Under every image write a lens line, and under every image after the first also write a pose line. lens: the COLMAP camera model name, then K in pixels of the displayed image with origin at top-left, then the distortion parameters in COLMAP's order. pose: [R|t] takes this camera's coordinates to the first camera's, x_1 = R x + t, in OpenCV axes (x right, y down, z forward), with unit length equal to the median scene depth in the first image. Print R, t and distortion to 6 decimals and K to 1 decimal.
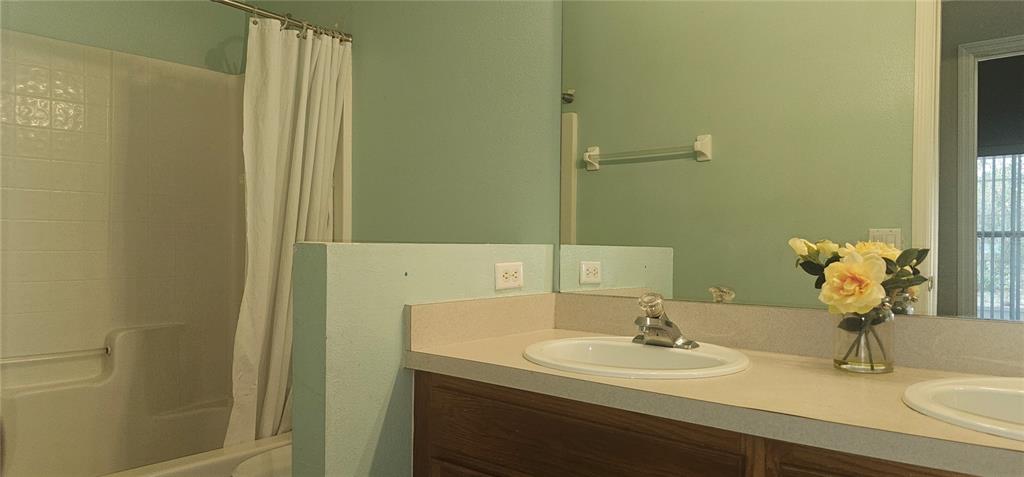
lens RADIAL K [[671.0, 0, 512.0], [0, 671.0, 238.5], [0, 0, 1]] dist [0.066393, -0.057178]
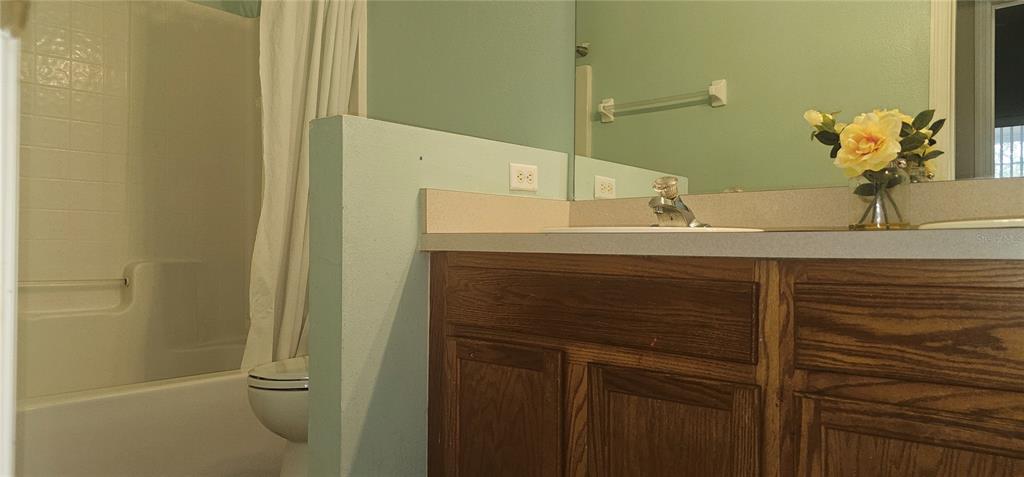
lens RADIAL K [[671.2, 0, 518.1], [0, 671.2, 235.3], [0, 0, 1]] dist [0.067673, -0.058463]
pose [[0.999919, -0.001952, -0.012587, -0.000147], [0.001857, 0.999970, -0.007520, 0.118161], [0.012602, 0.007496, 0.999892, -0.002390]]
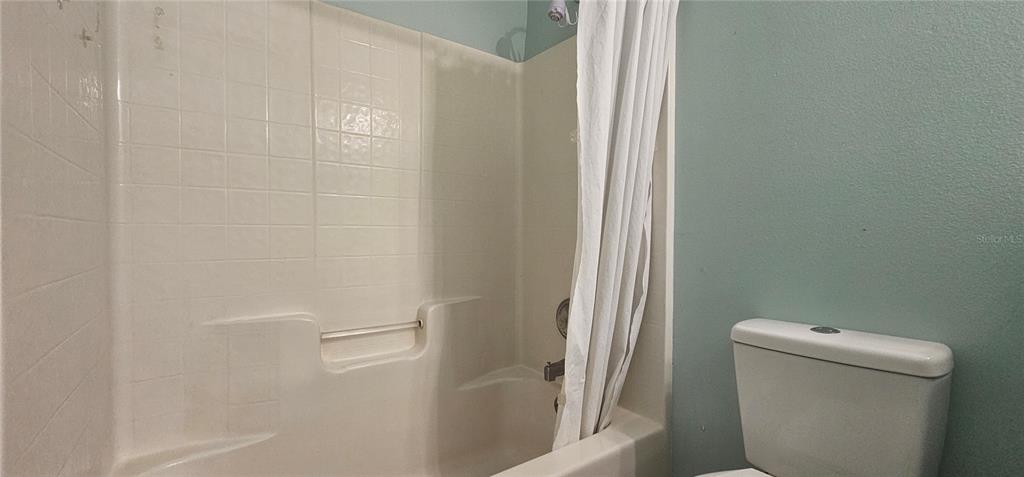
lens RADIAL K [[417.8, 0, 512.0], [0, 417.8, 238.5], [0, 0, 1]] dist [-0.000558, -0.000091]
pose [[0.972375, 0.000901, -0.233423, -0.352564], [0.002241, 0.999910, 0.013195, 0.031666], [0.233414, -0.013353, 0.972286, 0.477579]]
